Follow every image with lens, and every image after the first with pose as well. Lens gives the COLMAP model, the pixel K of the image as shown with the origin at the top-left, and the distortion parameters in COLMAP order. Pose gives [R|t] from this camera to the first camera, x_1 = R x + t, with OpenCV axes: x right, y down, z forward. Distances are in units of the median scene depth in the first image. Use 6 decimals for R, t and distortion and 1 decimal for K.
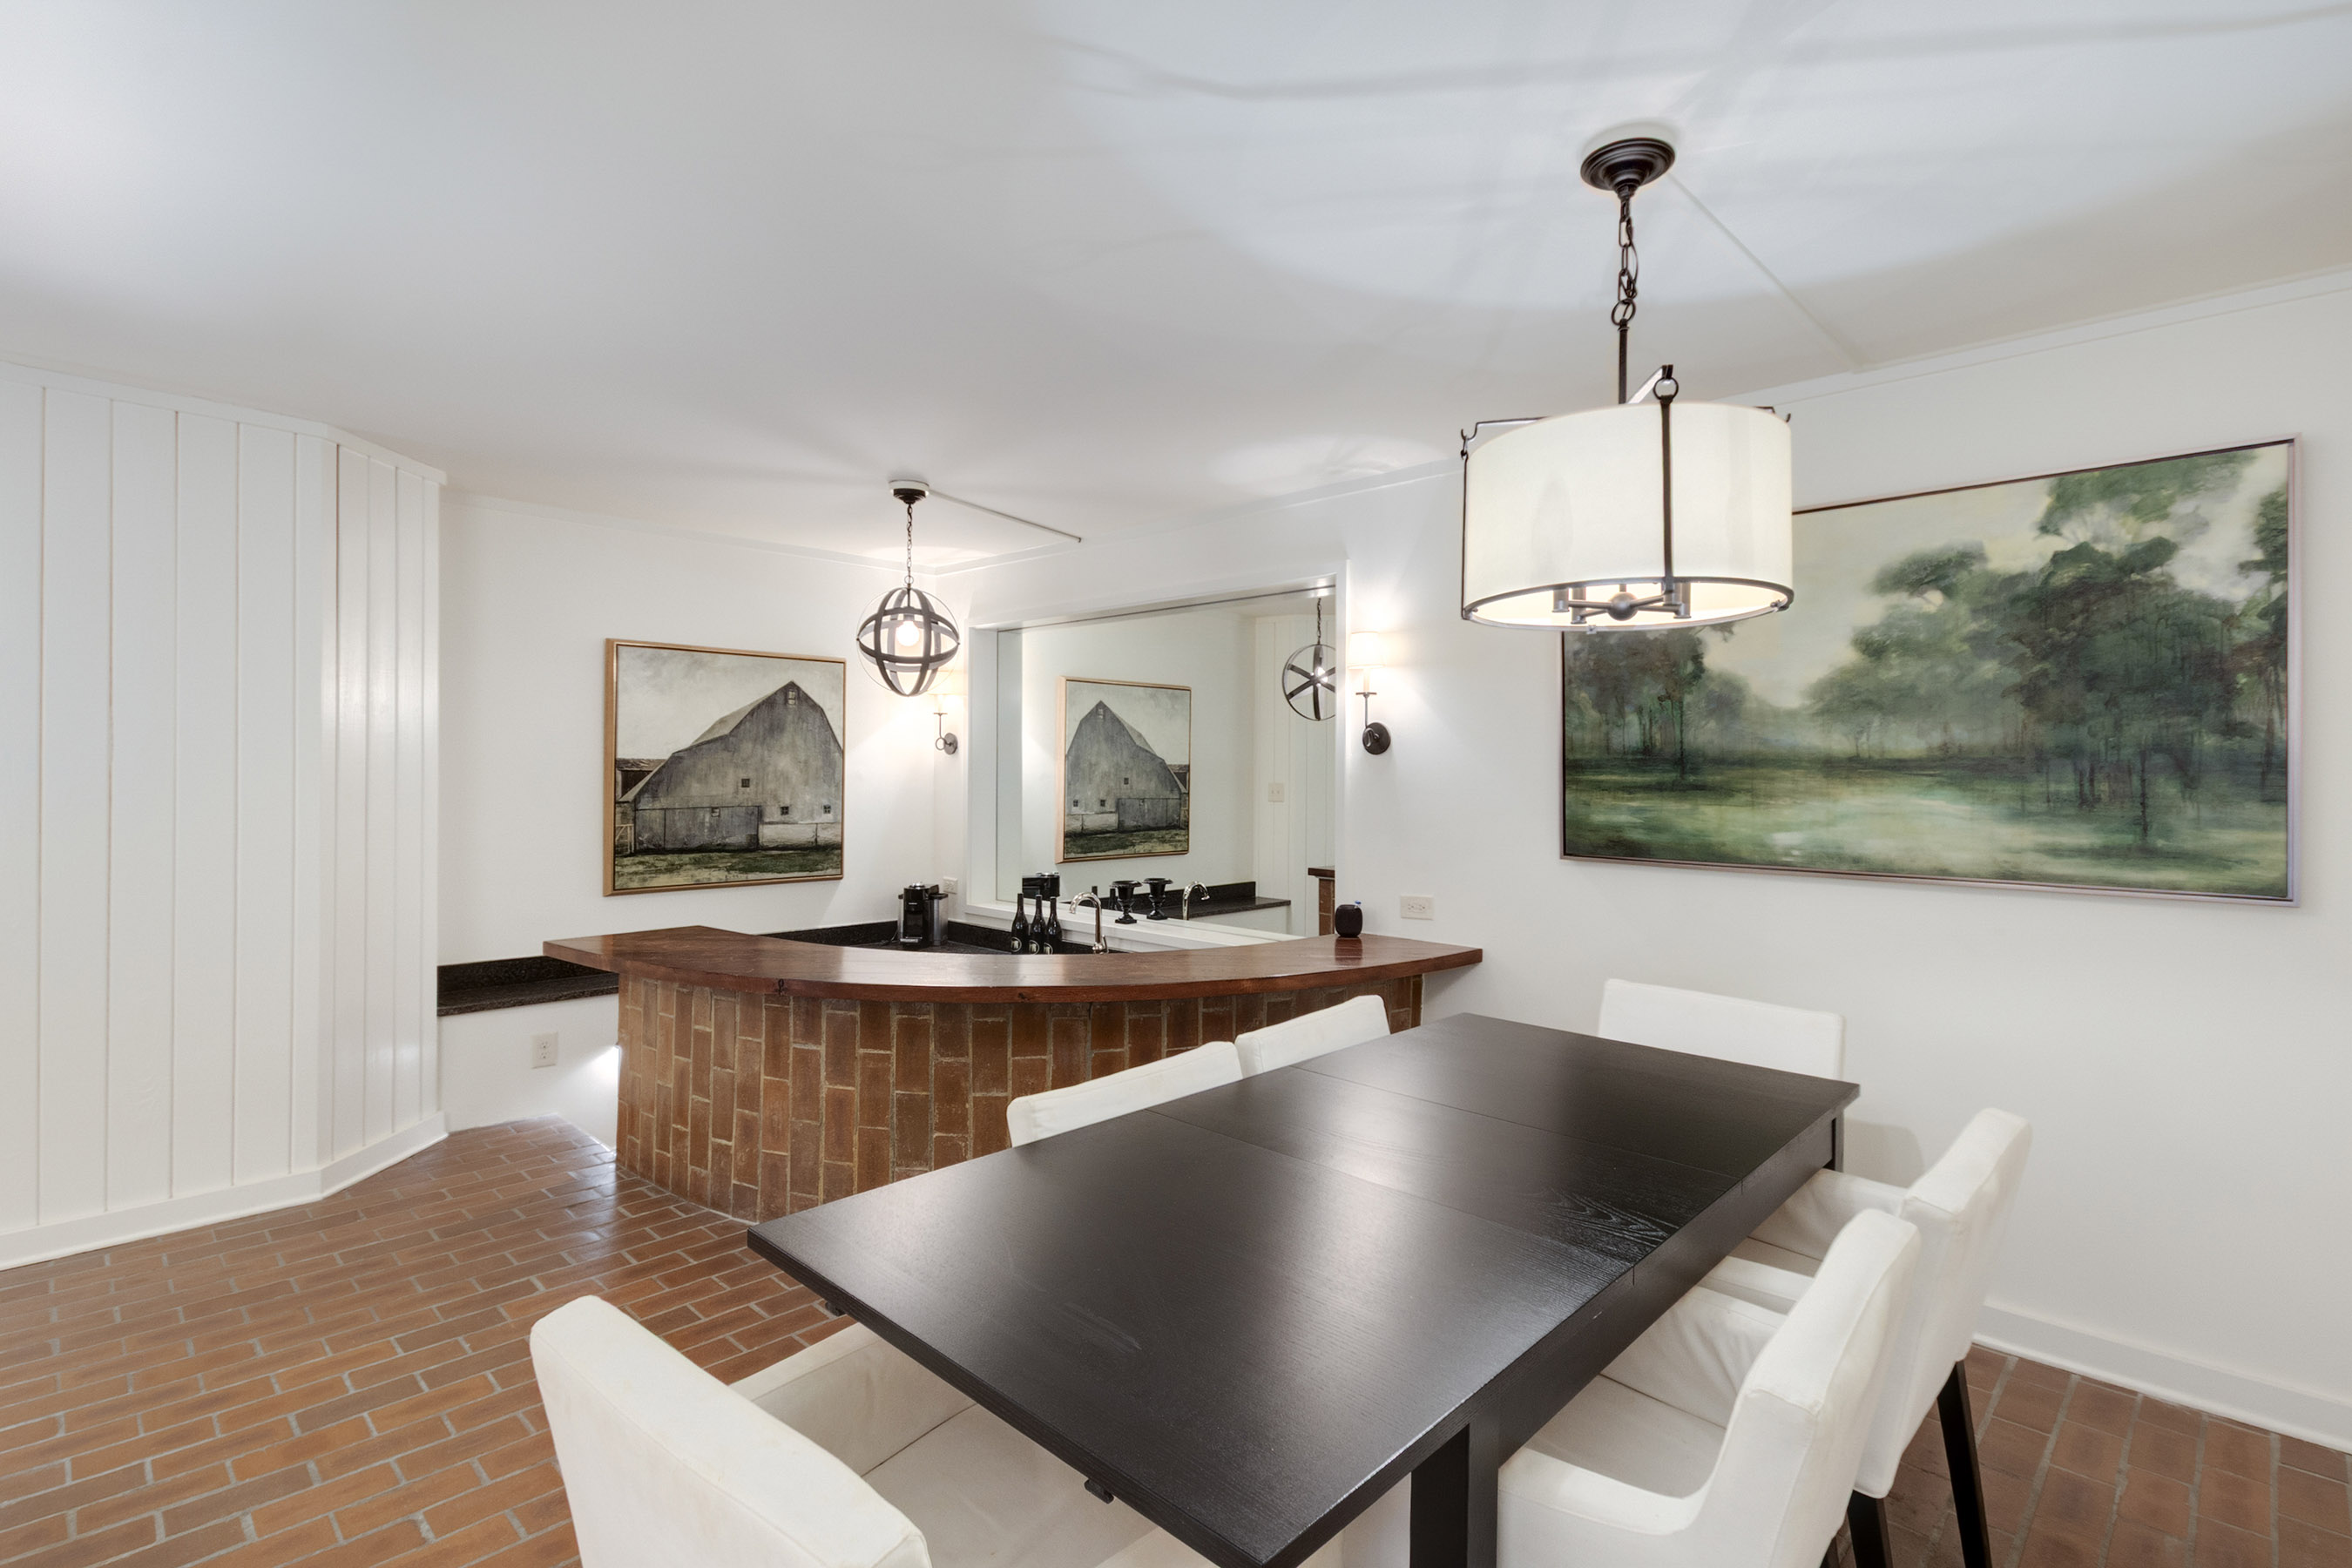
lens RADIAL K [[1091.3, 0, 1179.6], [0, 1091.3, 779.7], [0, 0, 1]] dist [0.005897, -0.003333]
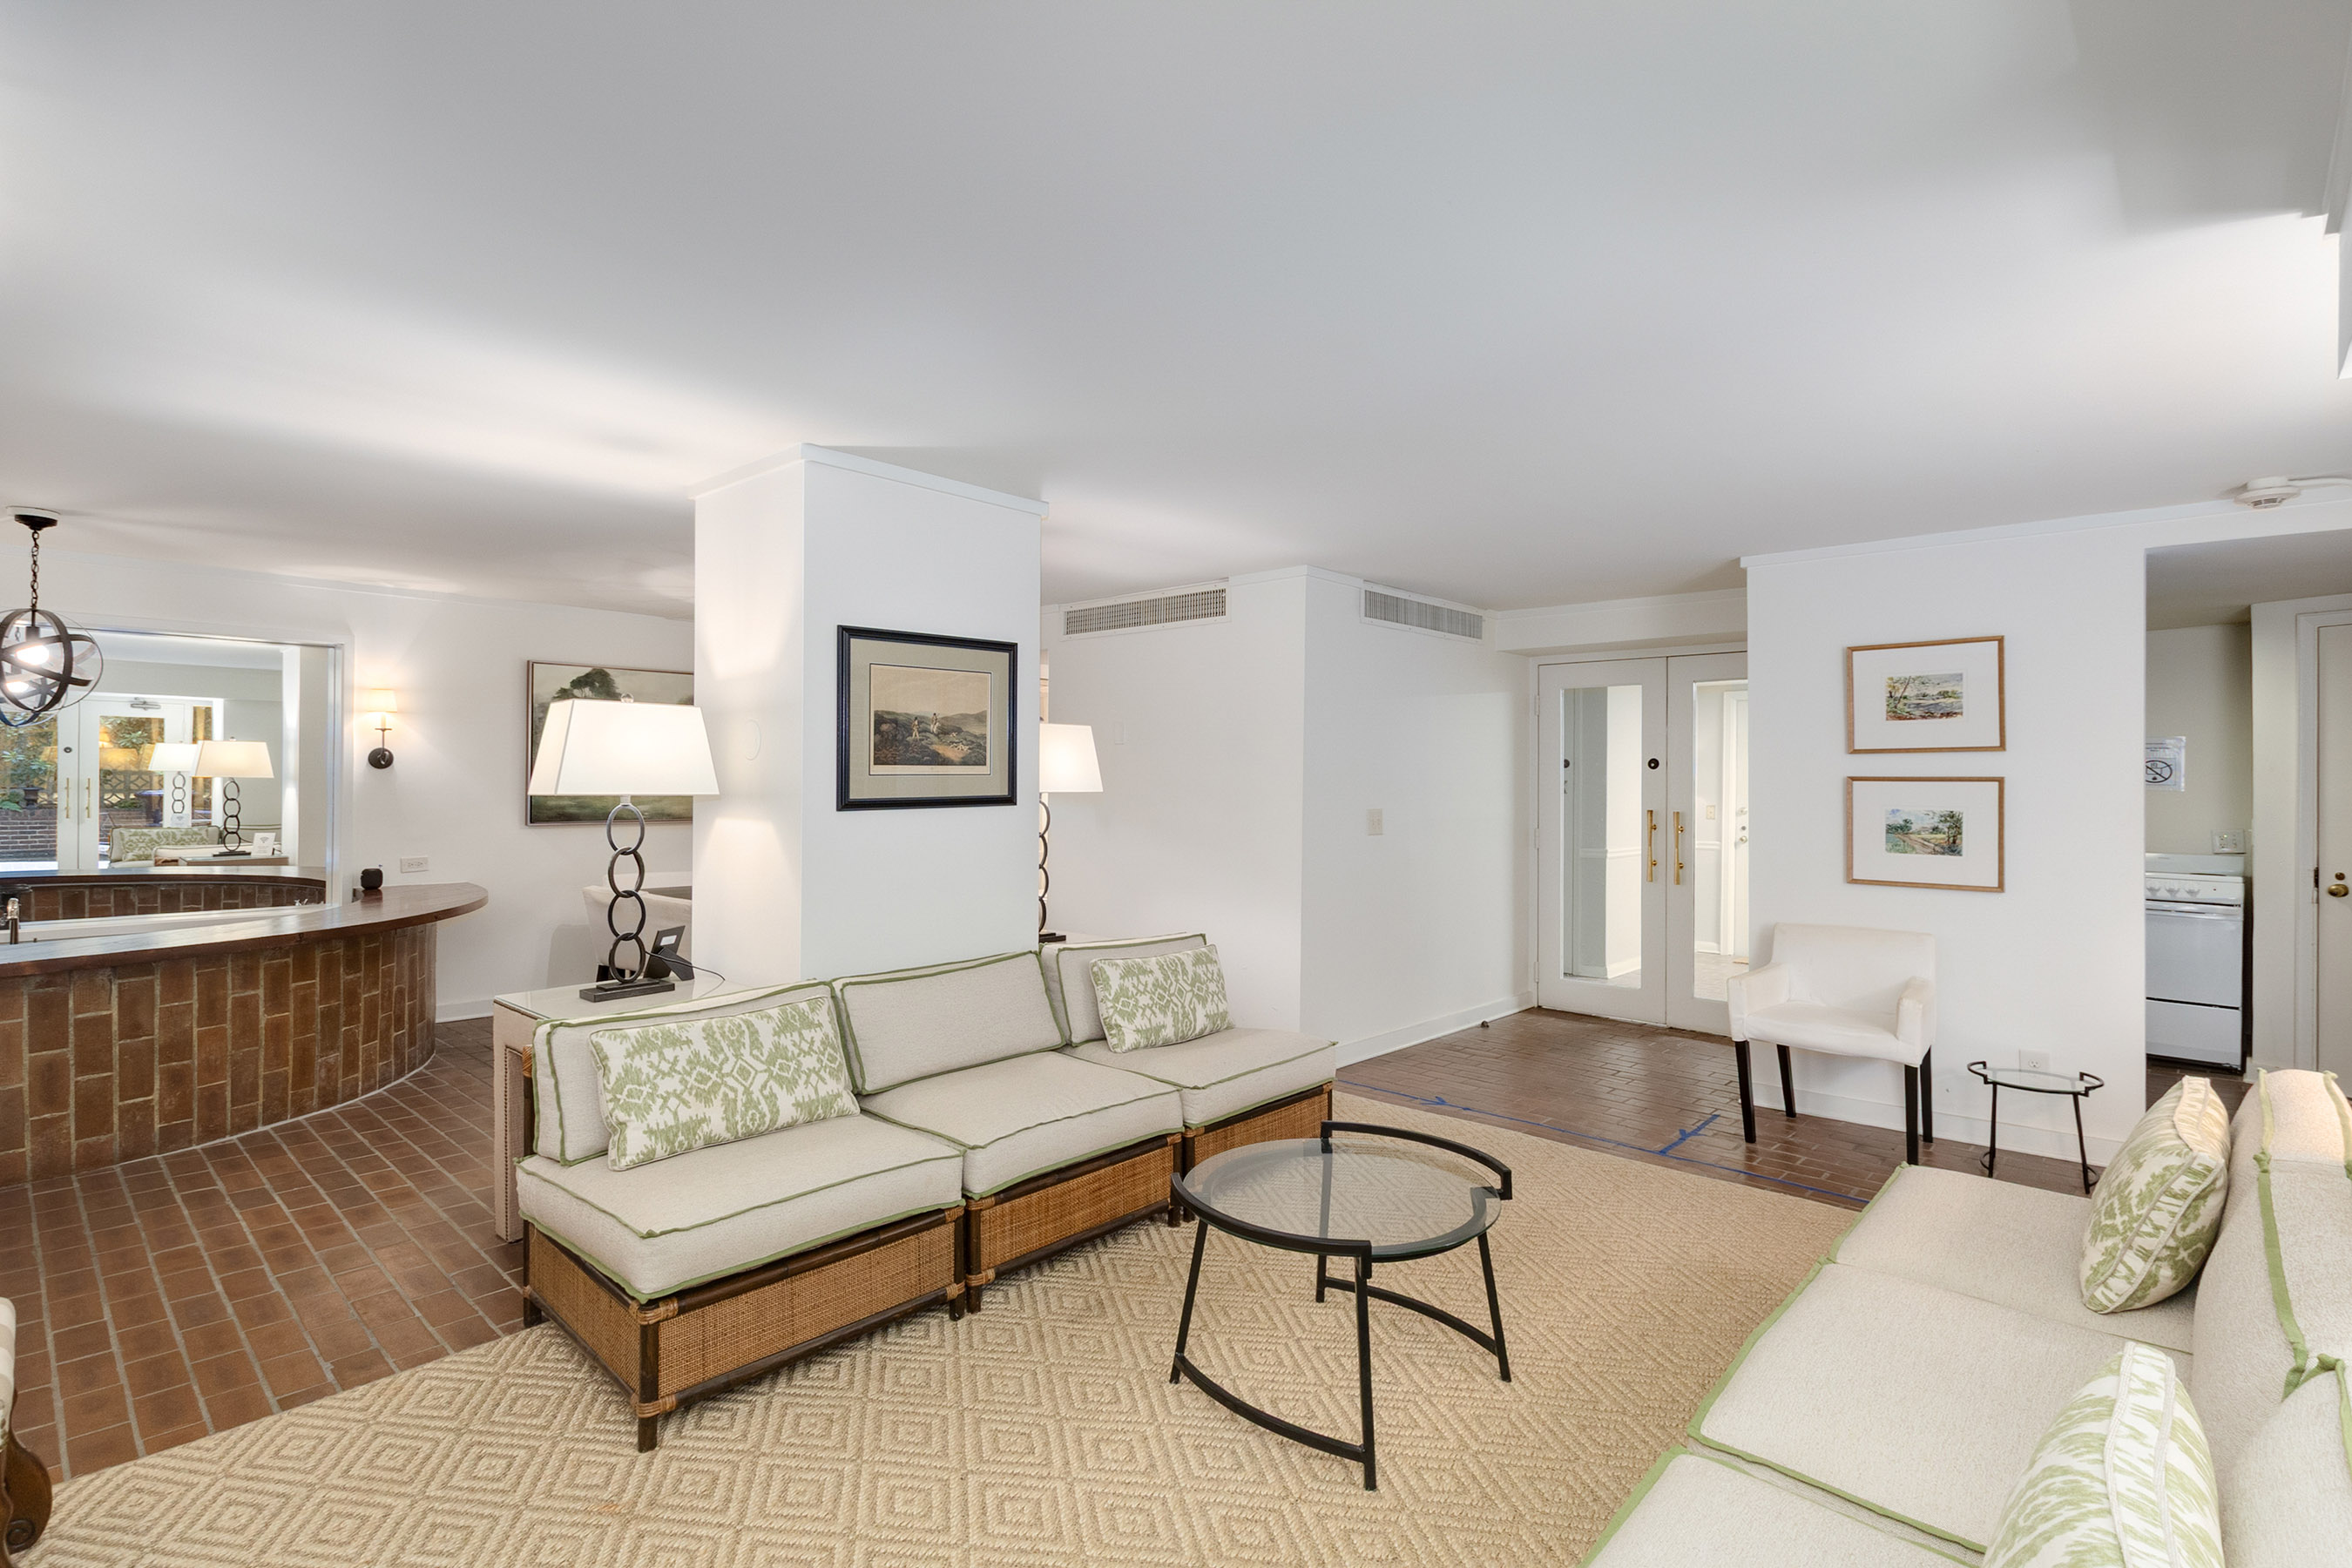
lens RADIAL K [[1091.3, 0, 1184.1], [0, 1091.3, 782.6], [0, 0, 1]] dist [0.005897, -0.003333]
pose [[-0.022670, -0.011135, 0.999681, -1.689230], [-0.002317, 0.999936, 0.011085, -0.028481], [-0.999740, -0.002065, -0.022695, -0.105480]]
